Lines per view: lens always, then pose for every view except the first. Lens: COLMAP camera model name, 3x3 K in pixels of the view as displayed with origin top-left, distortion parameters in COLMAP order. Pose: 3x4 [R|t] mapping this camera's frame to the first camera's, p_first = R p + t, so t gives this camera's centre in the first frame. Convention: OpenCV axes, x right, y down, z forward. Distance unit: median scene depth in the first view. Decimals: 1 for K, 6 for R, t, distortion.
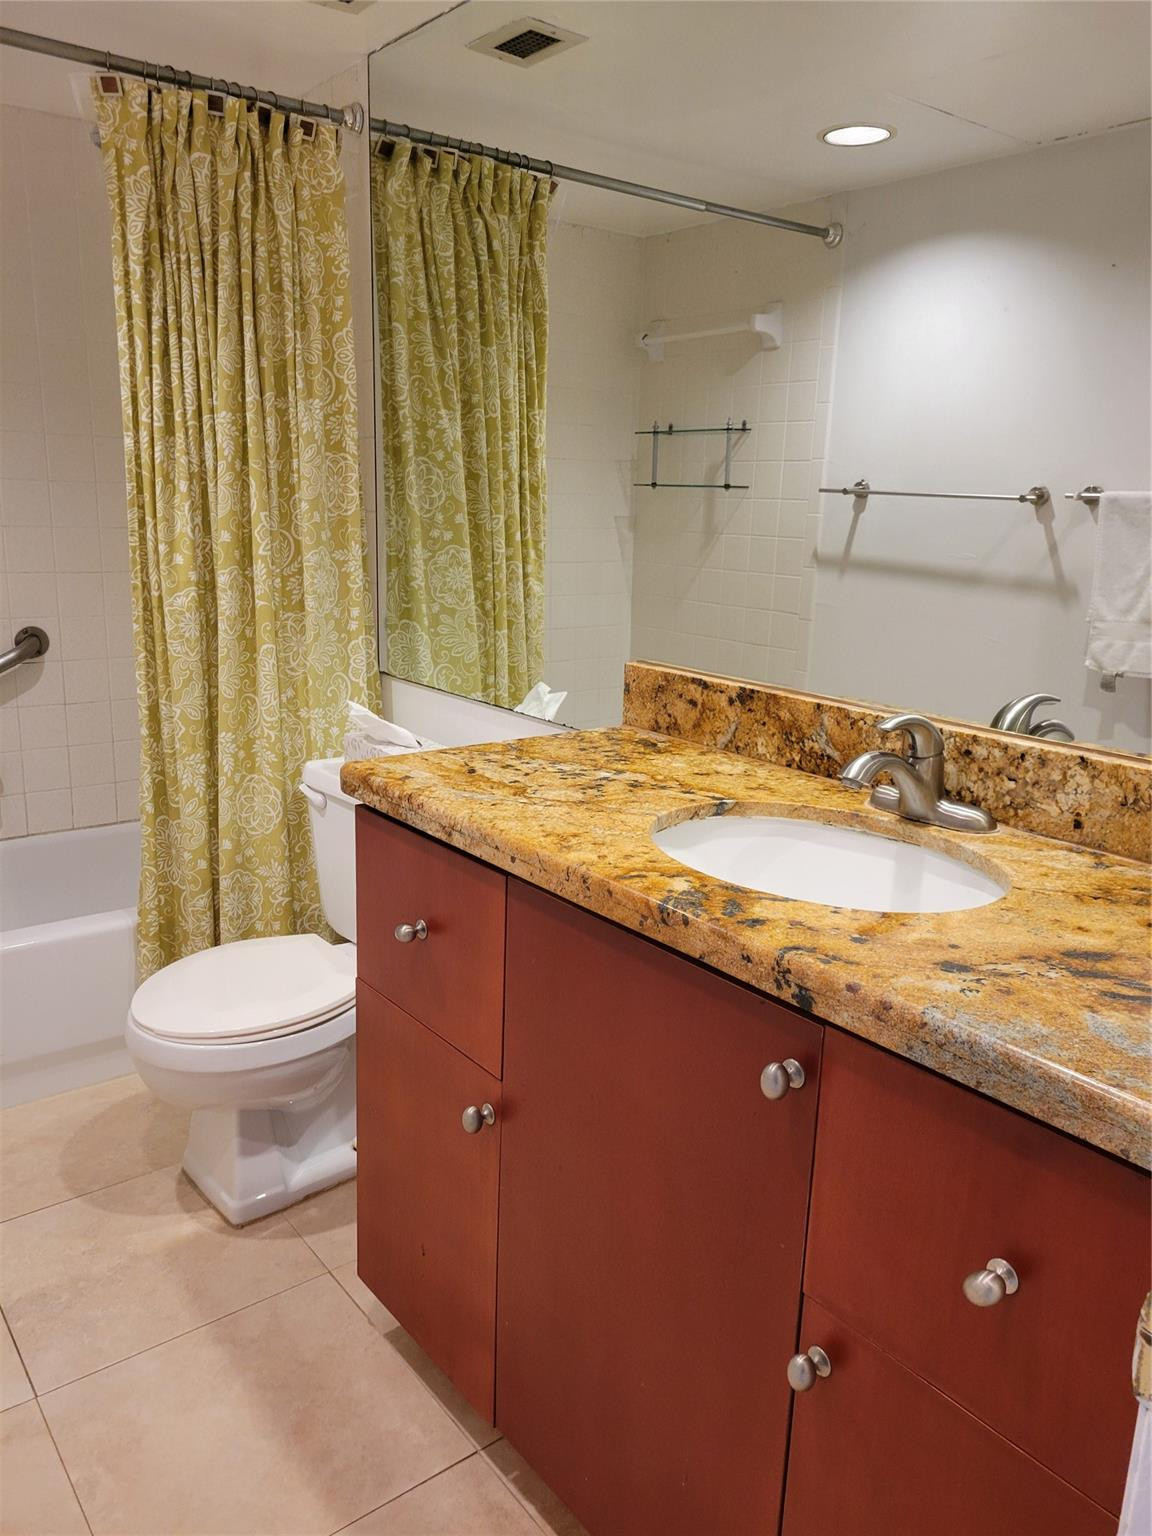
lens RADIAL K [[1148.8, 0, 574.7], [0, 1148.8, 789.1], [0, 0, 1]] dist [0.040349, -0.012454]
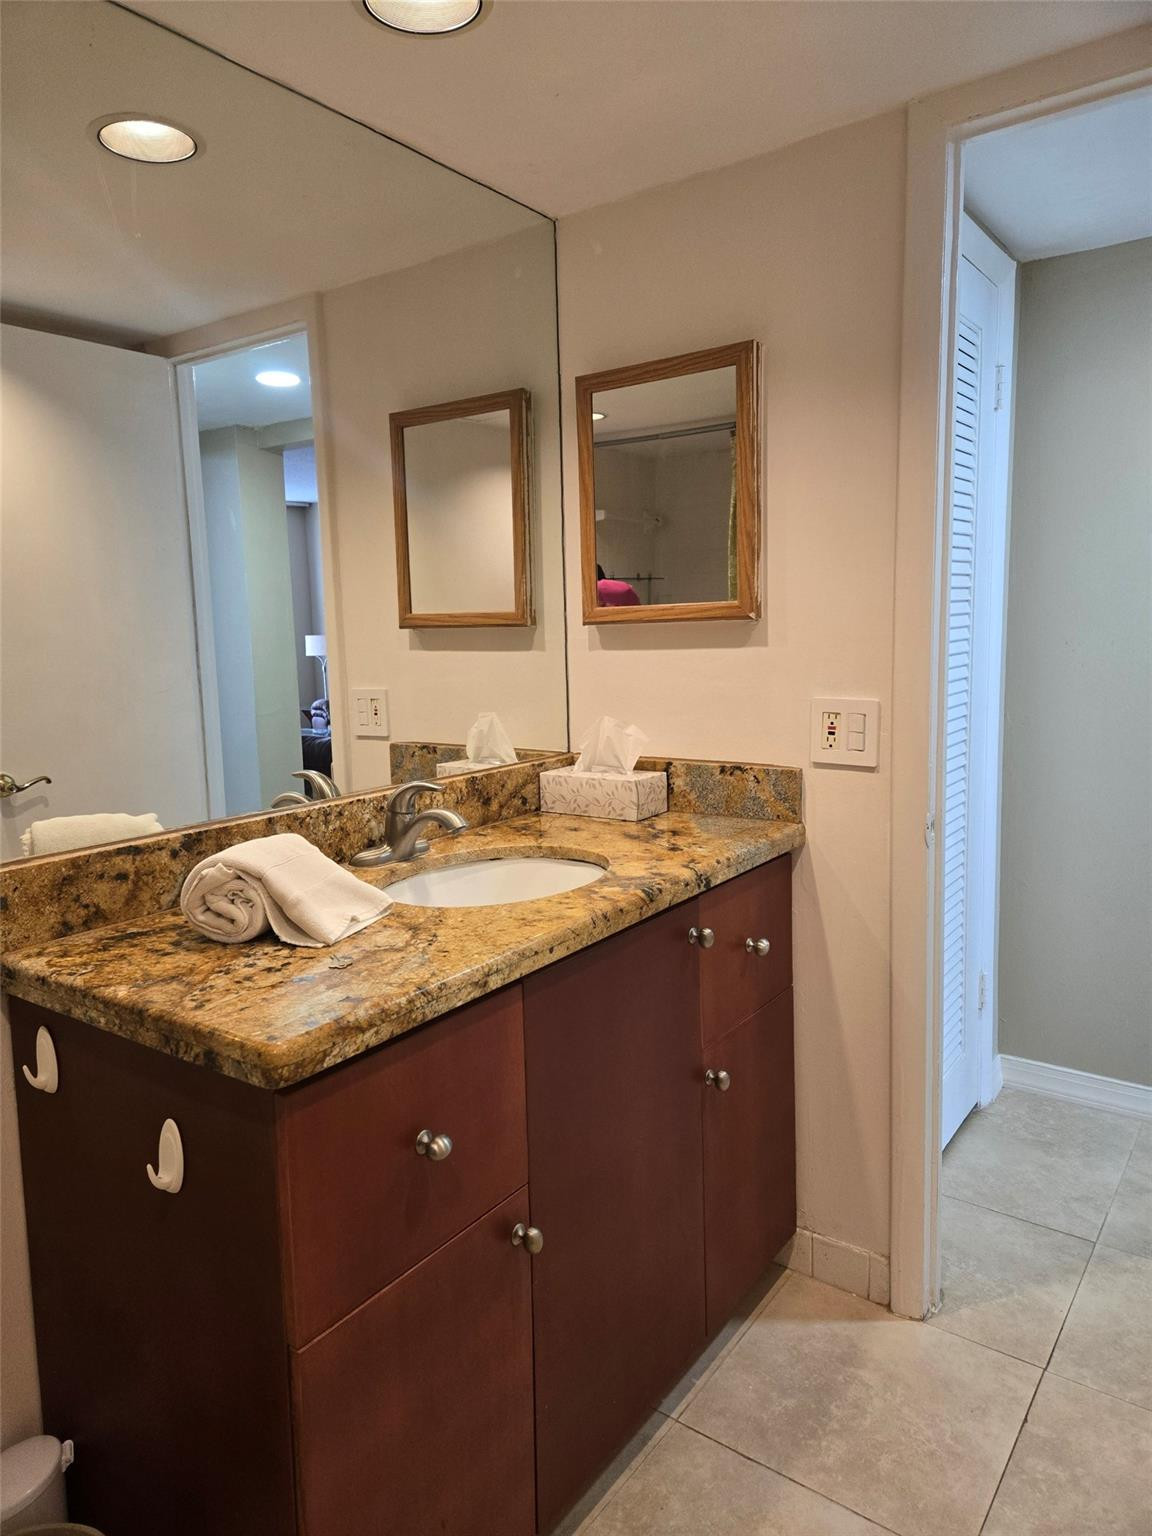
lens RADIAL K [[1029.6, 0, 576.0], [0, 1029.6, 768.0], [0, 0, 1]] dist [0.070757, -0.057296]
pose [[-0.278407, -0.157096, 0.947529, -0.937132], [0.259688, 0.937477, 0.231732, -0.316985], [-0.924690, 0.310578, -0.220204, 1.073975]]
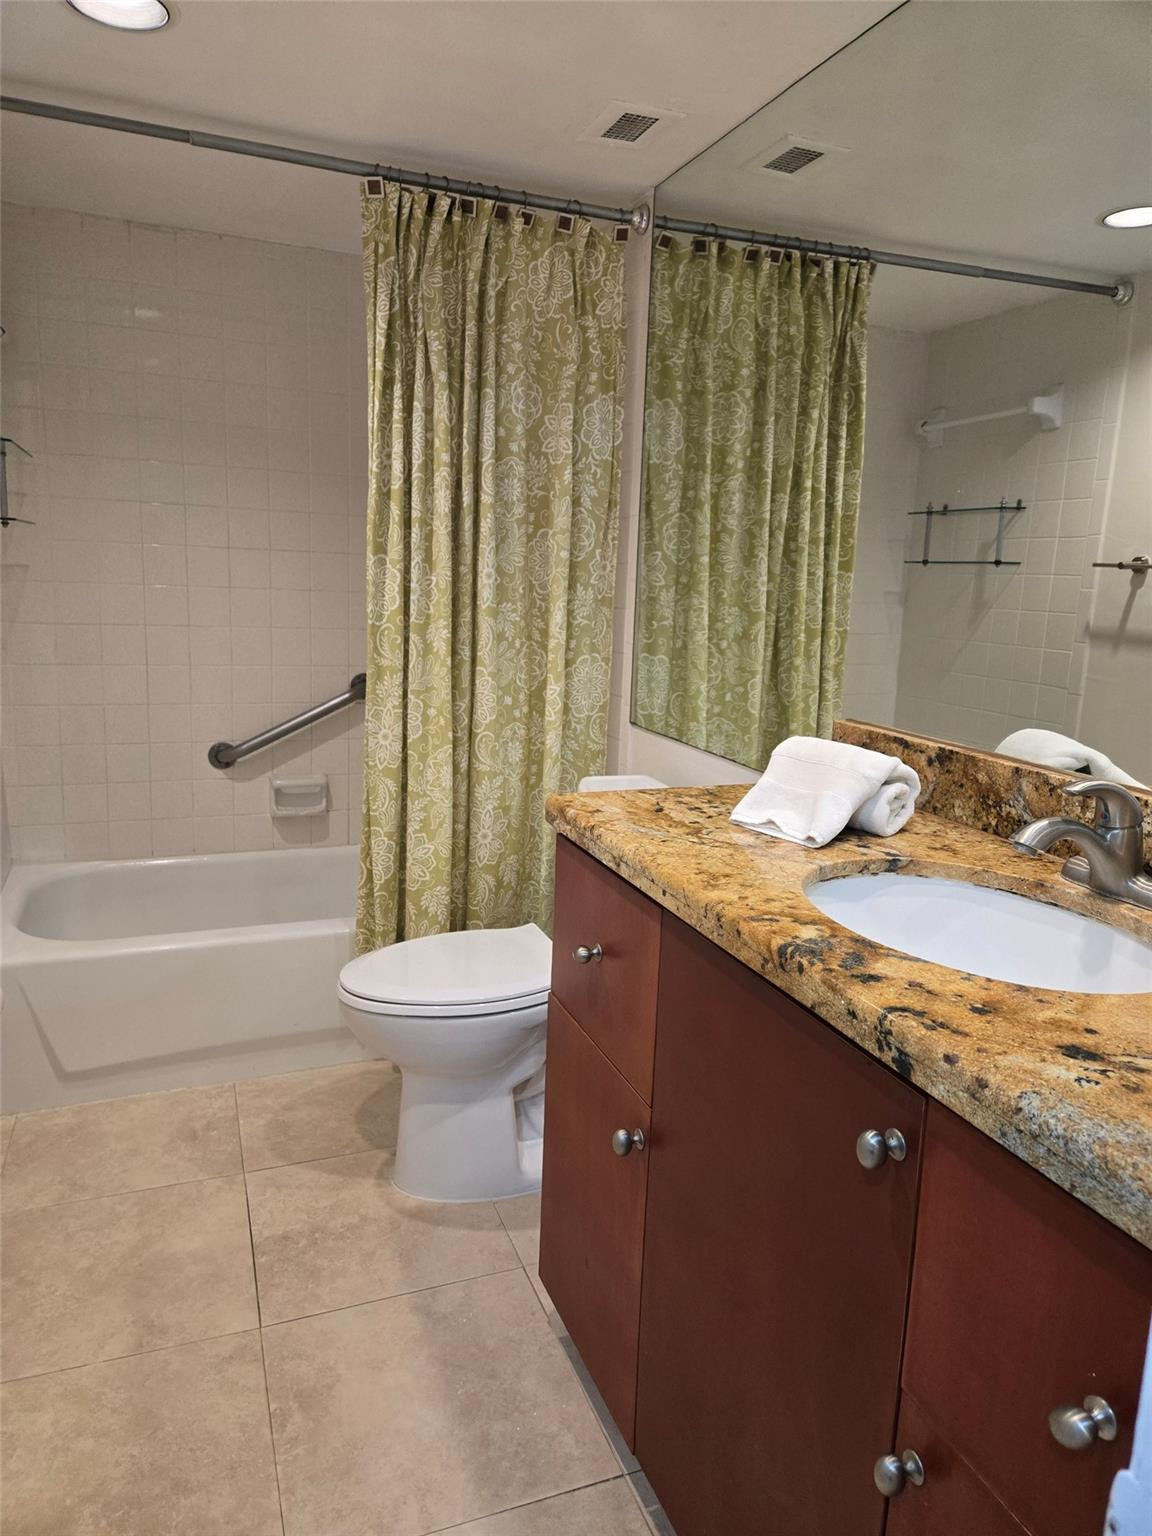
lens RADIAL K [[1029.6, 0, 576.0], [0, 1029.6, 768.0], [0, 0, 1]] dist [0.070757, -0.057296]
pose [[0.957676, 0.061994, -0.281094, 0.118283], [-0.081535, 0.994961, -0.058352, 0.008704], [0.276060, 0.078801, 0.957905, 0.064383]]
